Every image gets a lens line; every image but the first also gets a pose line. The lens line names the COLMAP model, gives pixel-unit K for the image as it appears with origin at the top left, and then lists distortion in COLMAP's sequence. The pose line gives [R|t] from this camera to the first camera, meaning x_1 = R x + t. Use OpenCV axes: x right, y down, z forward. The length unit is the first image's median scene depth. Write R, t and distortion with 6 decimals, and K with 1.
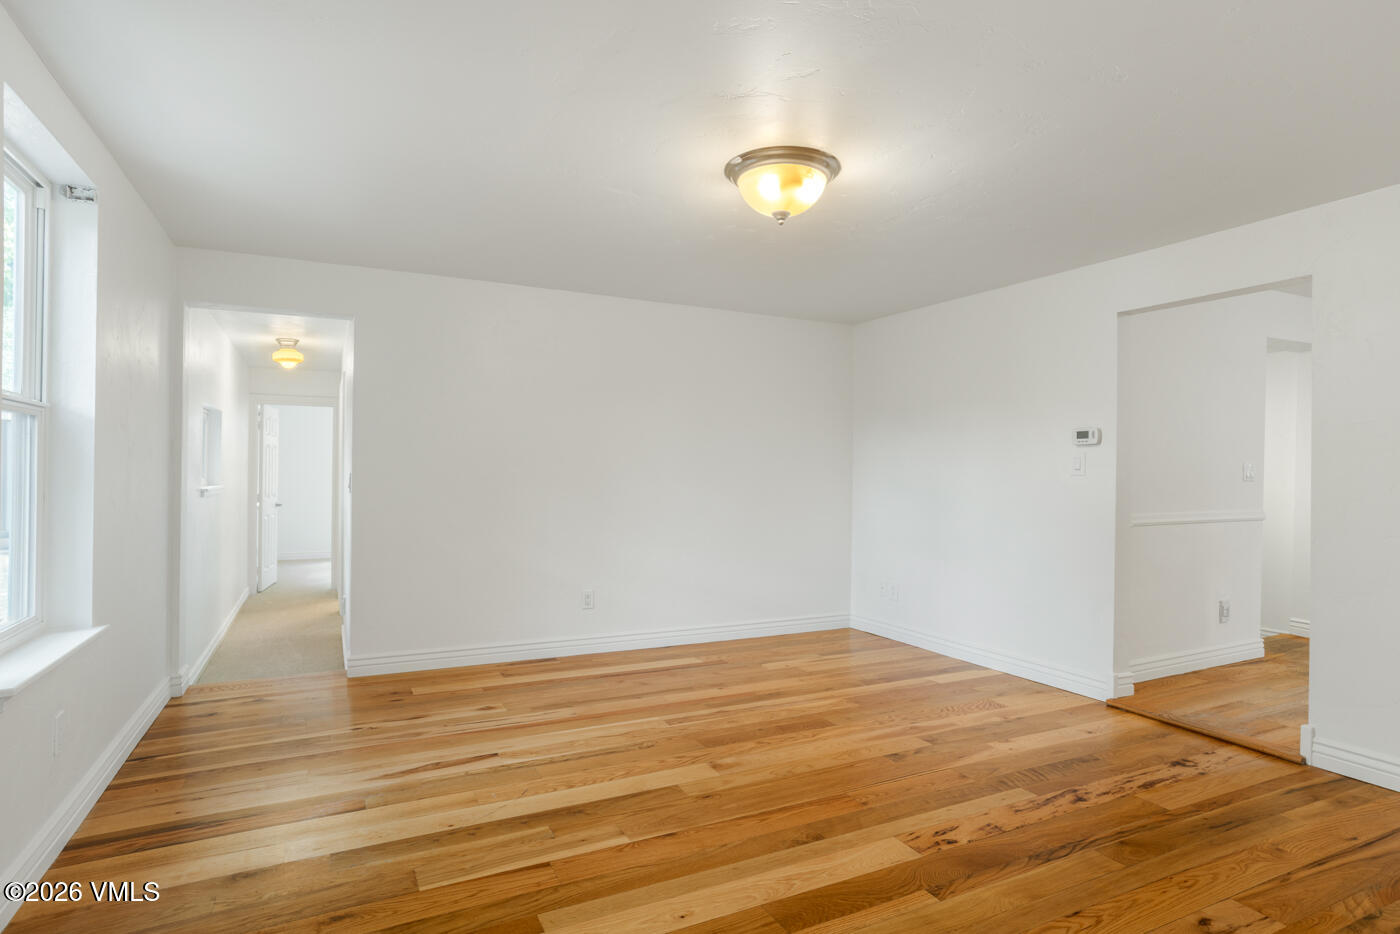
lens RADIAL K [[681.9, 0, 700.0], [0, 681.9, 467.0], [0, 0, 1]] dist [0.001772, 0.001084]
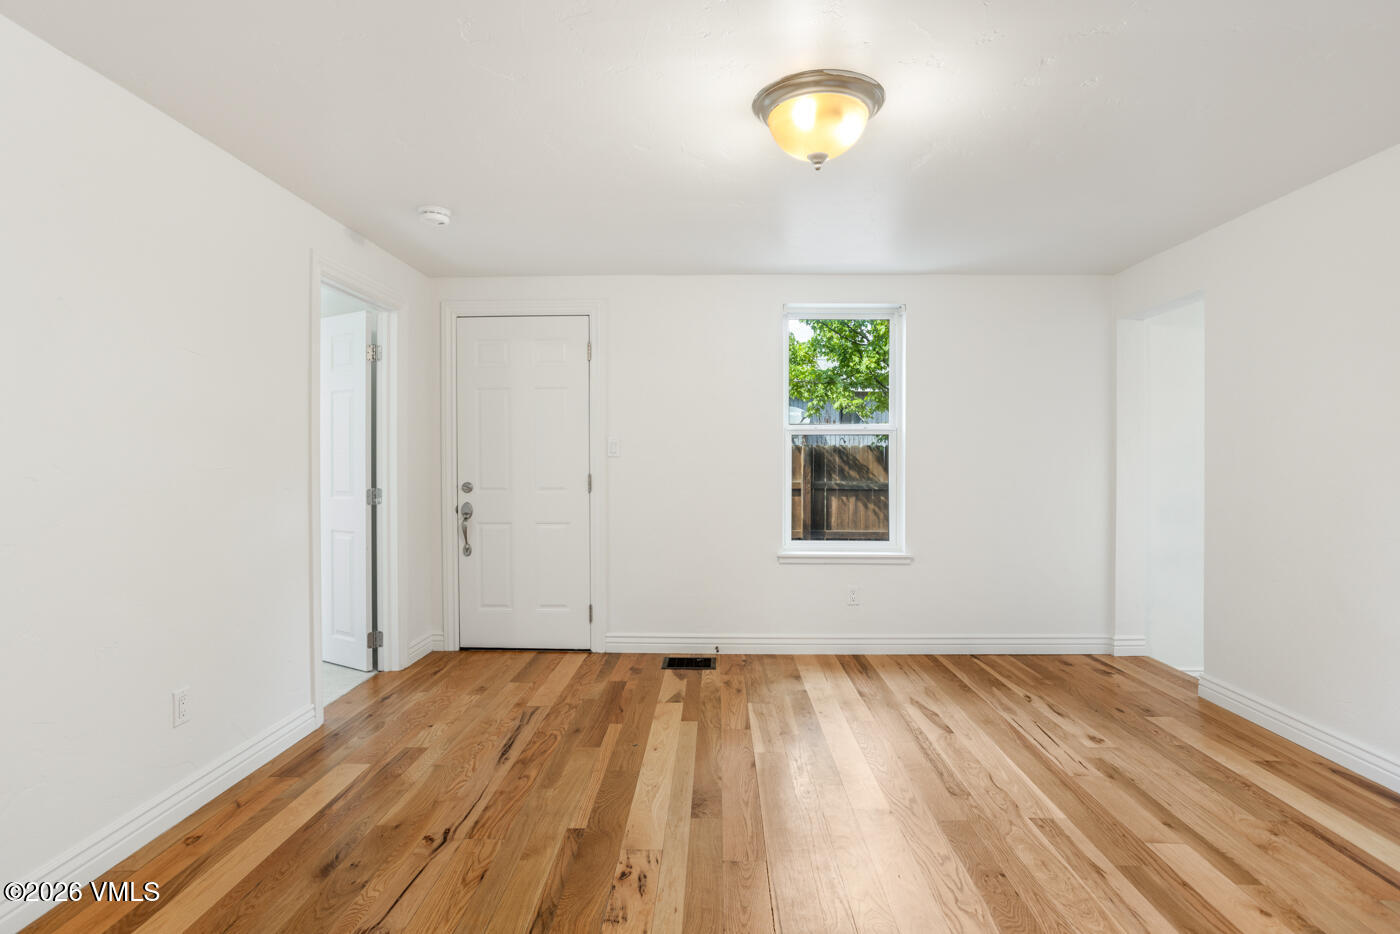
lens RADIAL K [[781.2, 0, 700.0], [0, 781.2, 467.0], [0, 0, 1]] dist [-0.051063, 0.001083]
pose [[-0.477216, -0.004362, -0.878775, 0.927484], [0.001213, 0.999983, -0.005622, 0.012371], [0.878785, -0.003749, -0.477203, 1.202974]]
